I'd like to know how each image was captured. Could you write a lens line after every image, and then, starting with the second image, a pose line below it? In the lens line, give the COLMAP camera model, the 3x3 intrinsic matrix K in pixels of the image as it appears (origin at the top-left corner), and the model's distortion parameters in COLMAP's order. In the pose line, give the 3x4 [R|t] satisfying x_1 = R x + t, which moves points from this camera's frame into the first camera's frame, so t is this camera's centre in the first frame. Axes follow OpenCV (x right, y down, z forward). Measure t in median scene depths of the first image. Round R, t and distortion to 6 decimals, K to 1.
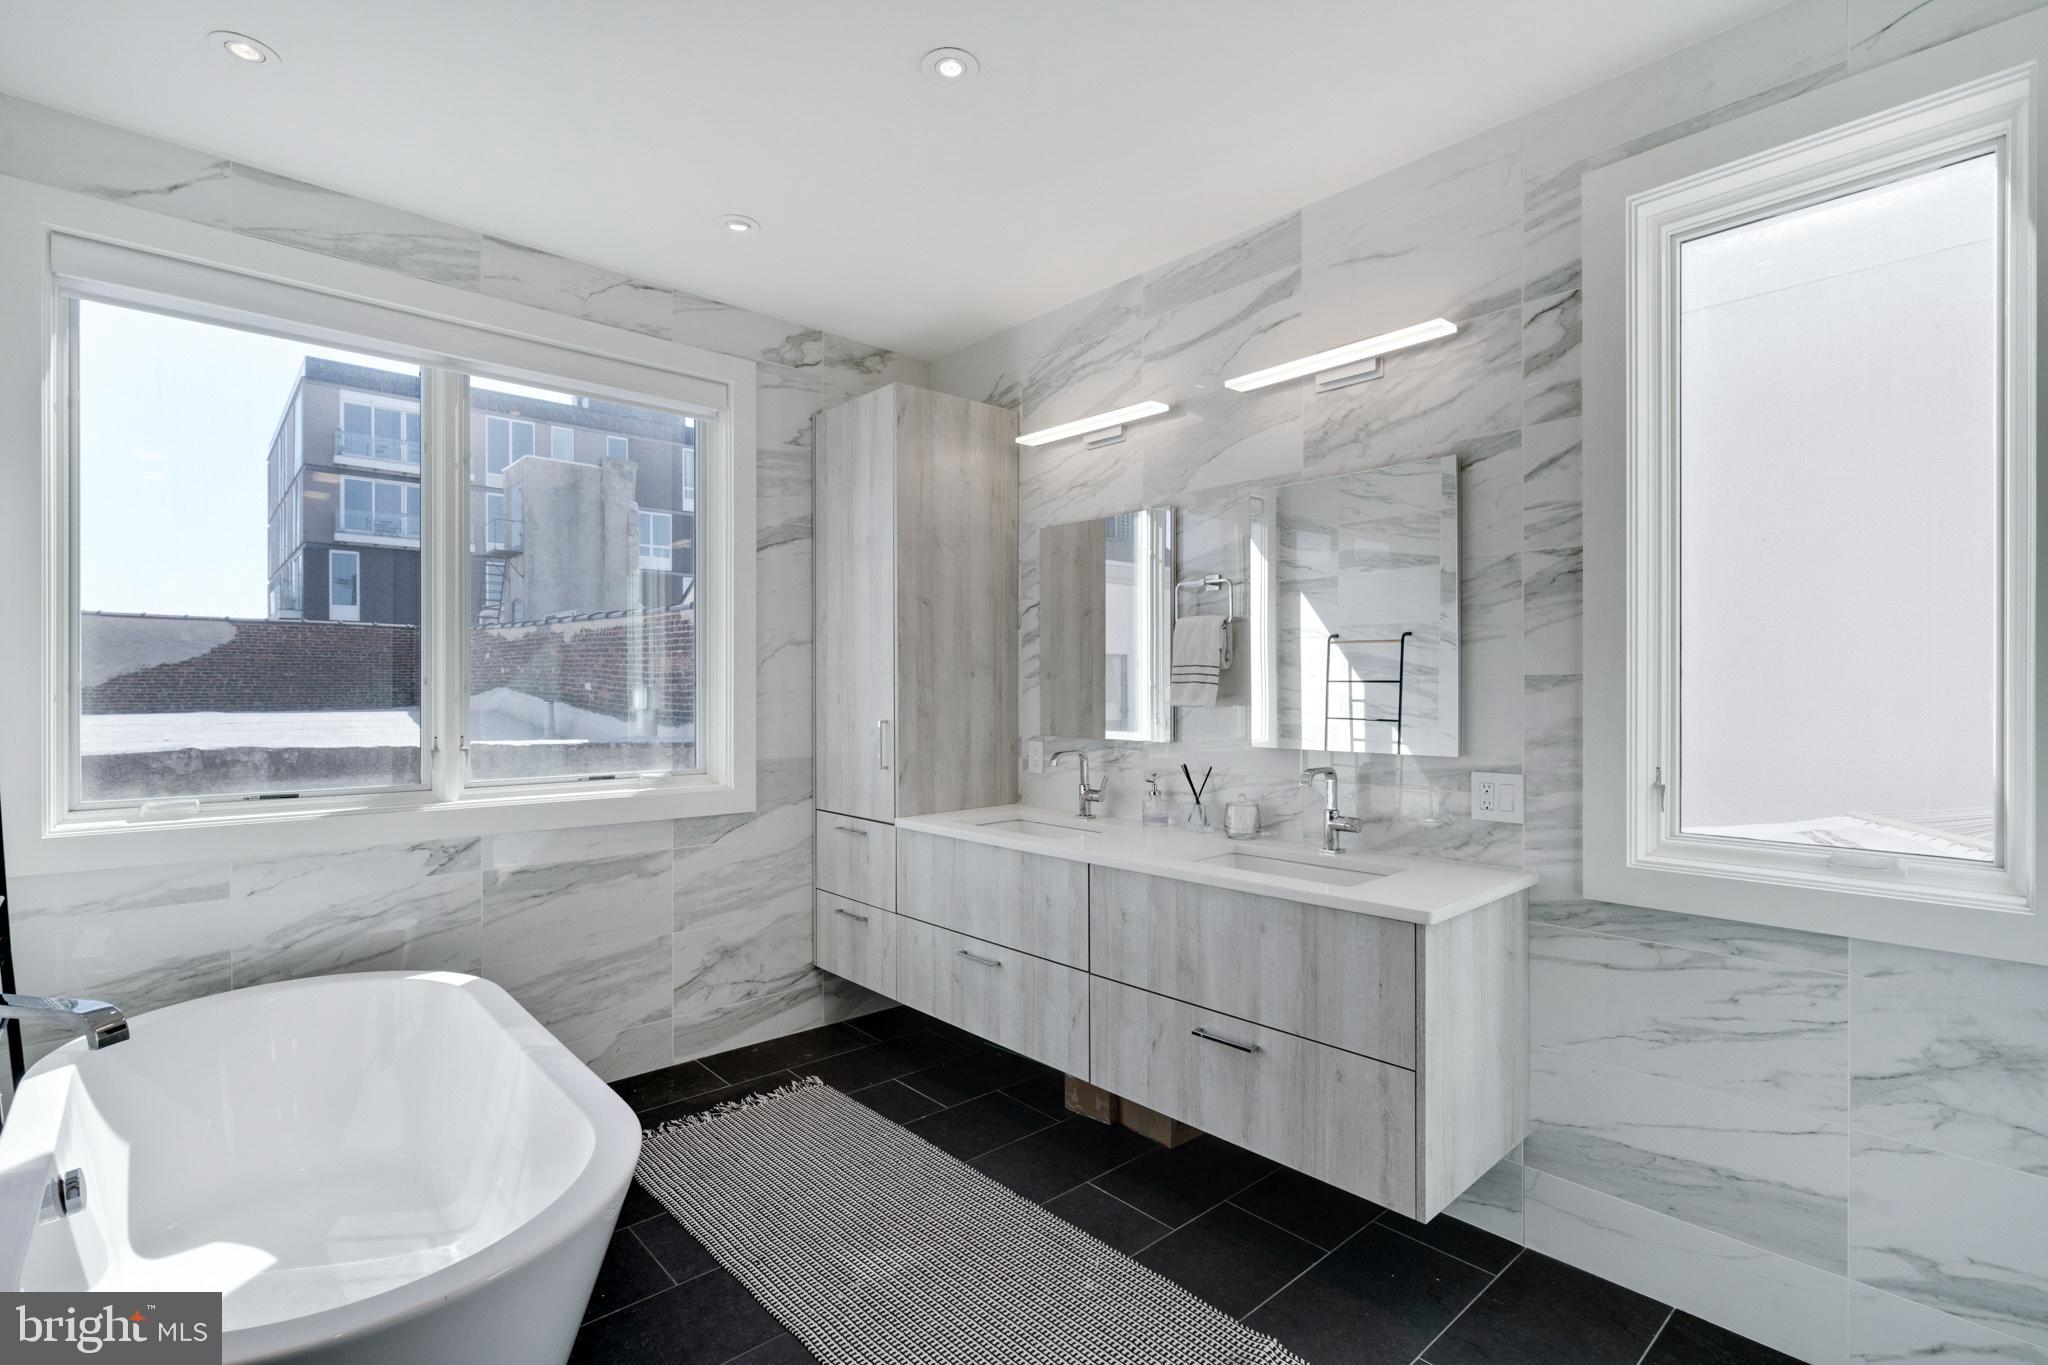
lens RADIAL K [[954.6, 0, 1017.1], [0, 954.6, 687.1], [0, 0, 1]] dist [-0.000978, -0.000167]
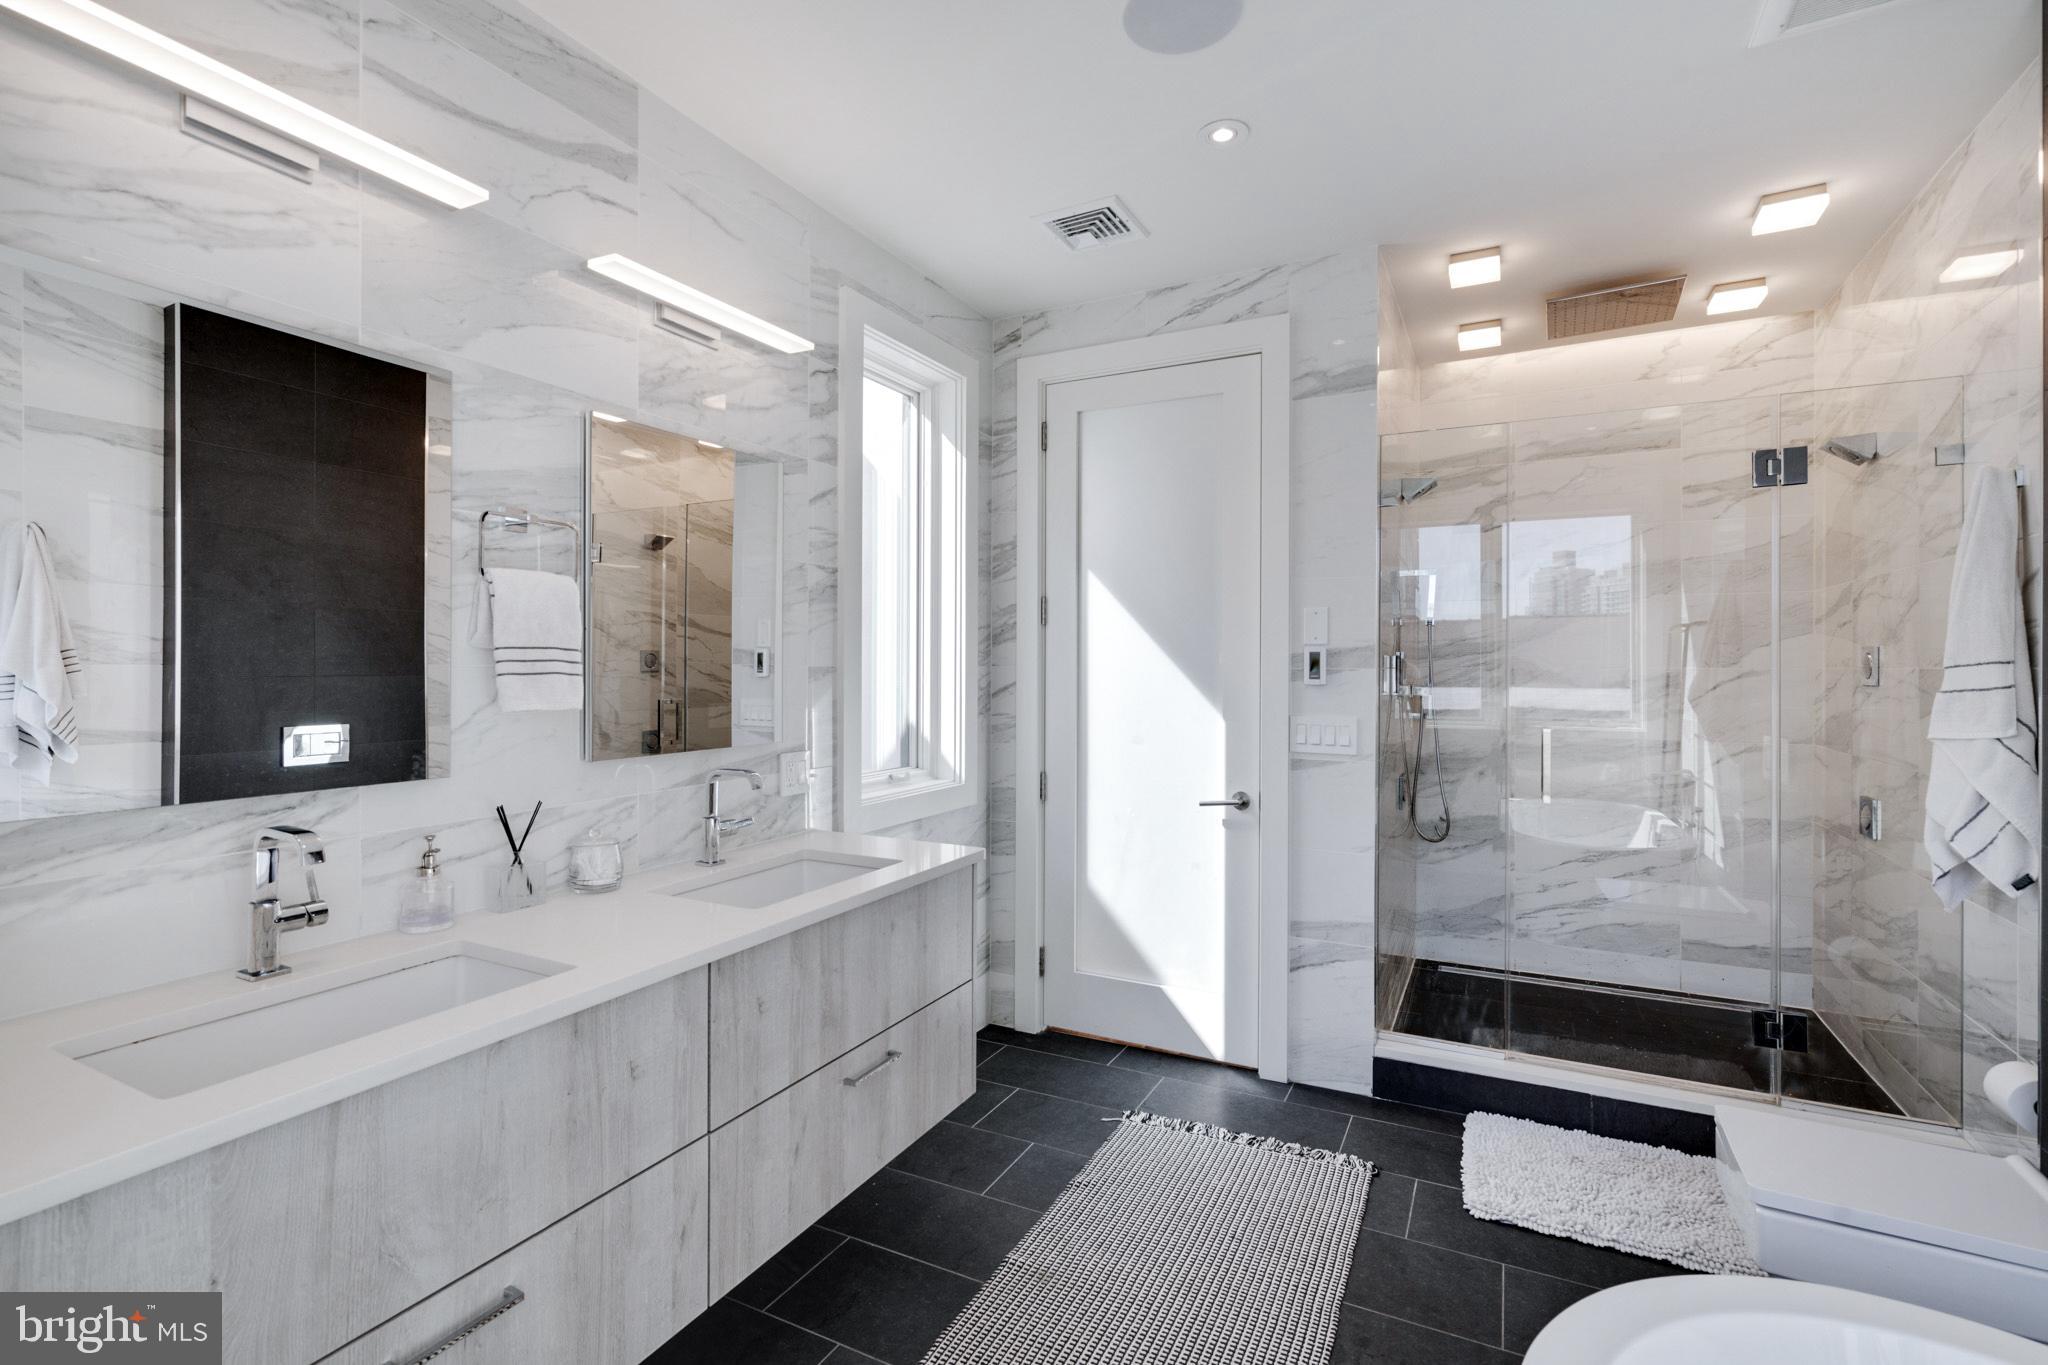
lens RADIAL K [[939.9, 0, 1014.4], [0, 939.9, 664.1], [0, 0, 1]] dist [-0.004138, 0.000457]
pose [[-0.347455, 0.003145, 0.937691, -0.493874], [-0.000100, 0.999994, -0.003390, -0.008875], [-0.937697, -0.001271, -0.347453, 0.873901]]
